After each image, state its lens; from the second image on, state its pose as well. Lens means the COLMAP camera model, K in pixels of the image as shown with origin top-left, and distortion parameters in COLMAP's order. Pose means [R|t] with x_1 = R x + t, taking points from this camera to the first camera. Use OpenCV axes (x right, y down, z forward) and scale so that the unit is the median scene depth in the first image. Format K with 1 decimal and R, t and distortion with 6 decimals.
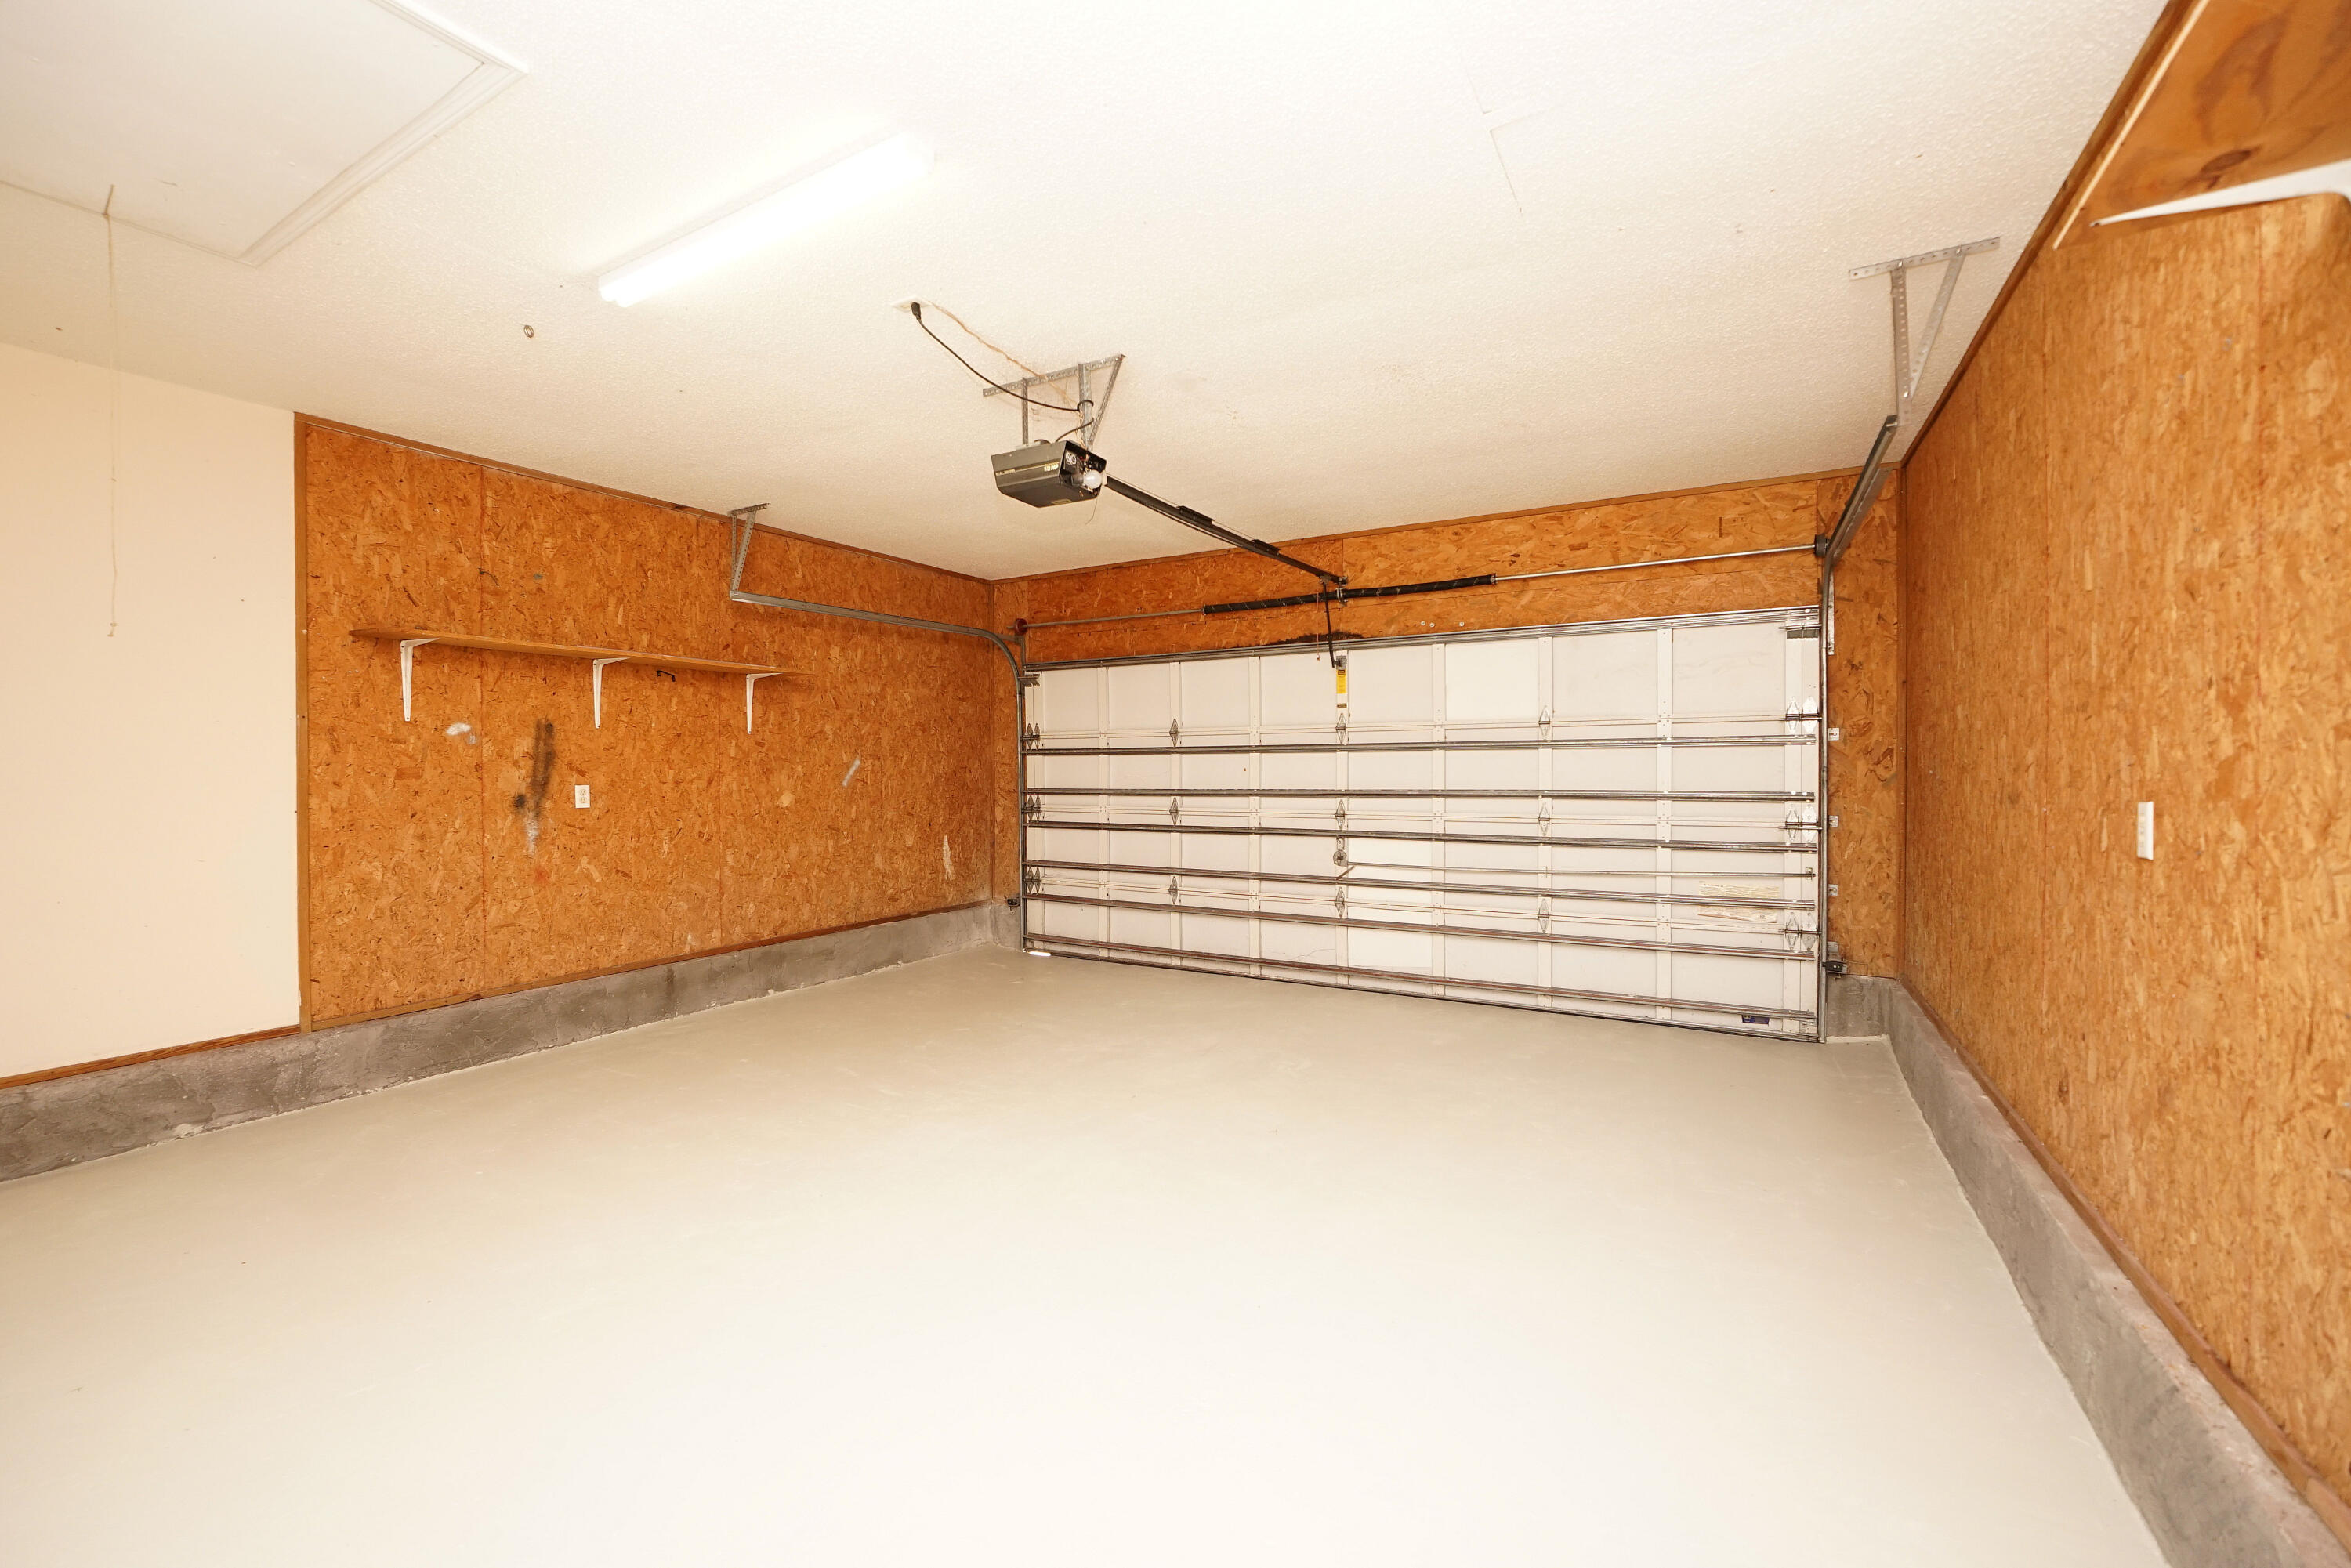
lens RADIAL K [[993.9, 0, 1168.5], [0, 993.9, 781.7], [0, 0, 1]] dist [-0.001026, 0.000134]
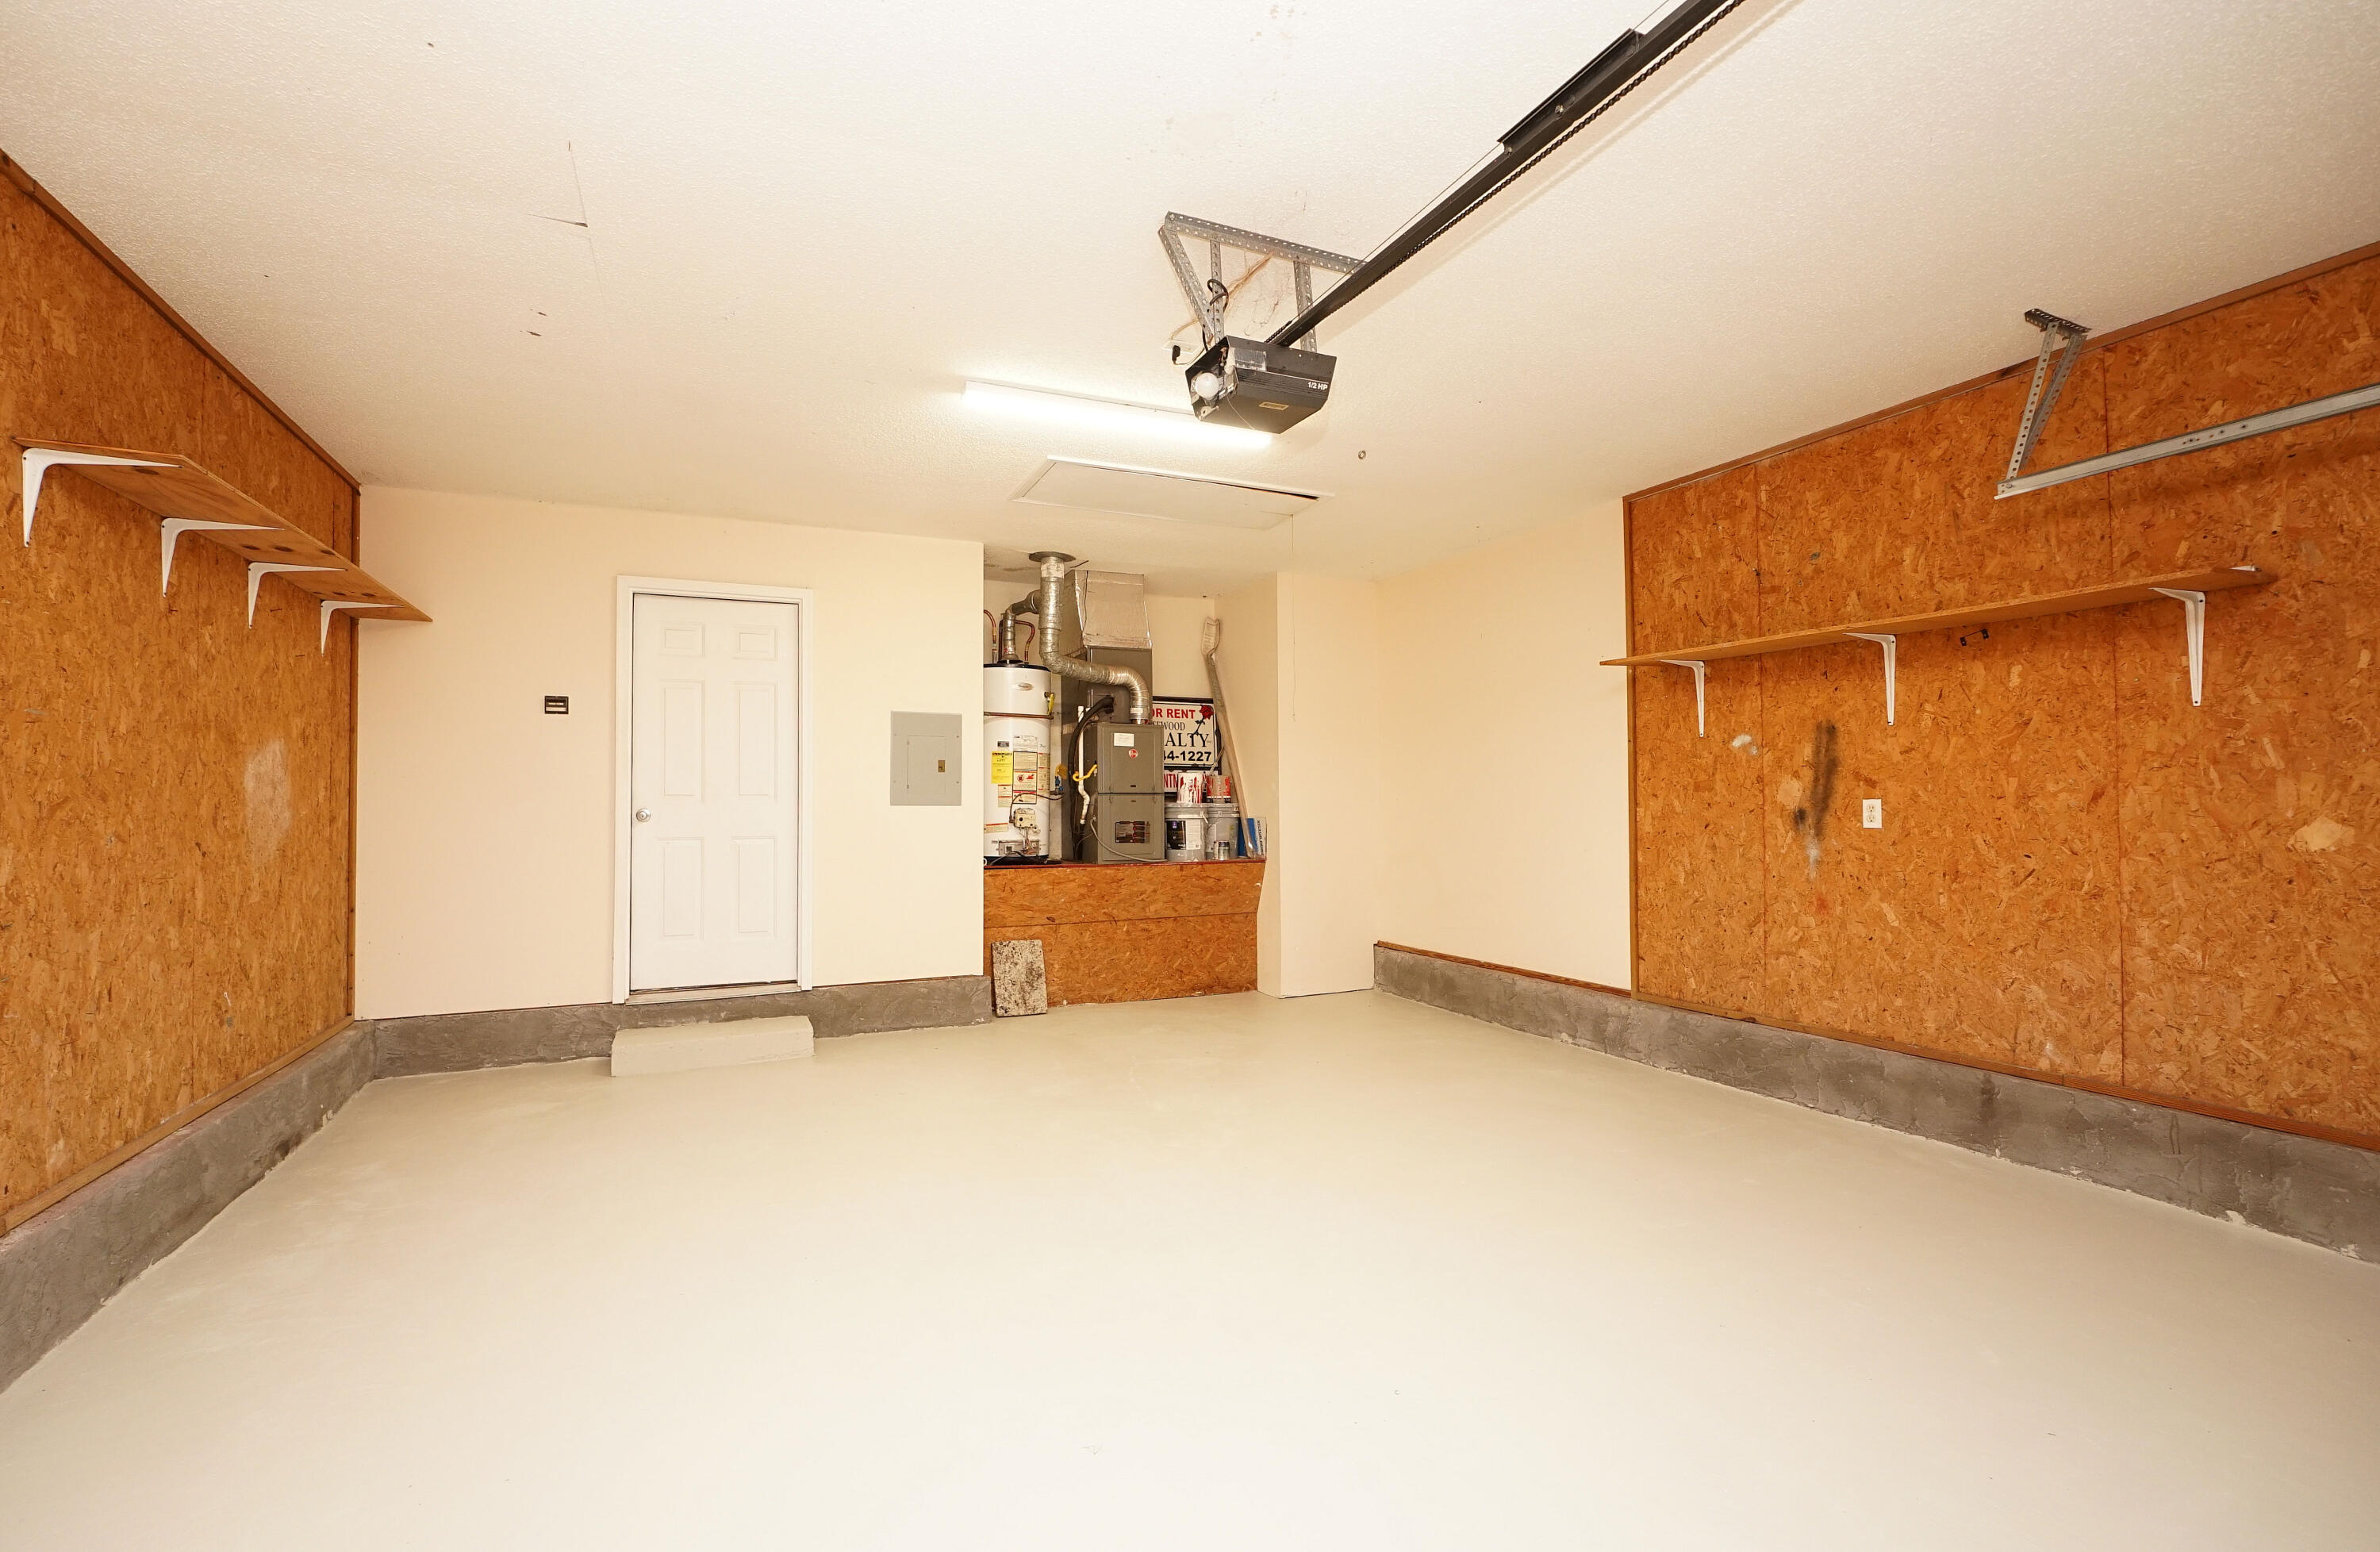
lens RADIAL K [[1066.3, 0, 1187.7], [0, 1066.3, 778.9], [0, 0, 1]] dist [-0.000266, -0.000097]
pose [[-0.587276, -0.006436, -0.809361, 0.427886], [0.000532, 0.999965, -0.008338, -0.006159], [0.809386, -0.005328, -0.587252, 1.096804]]
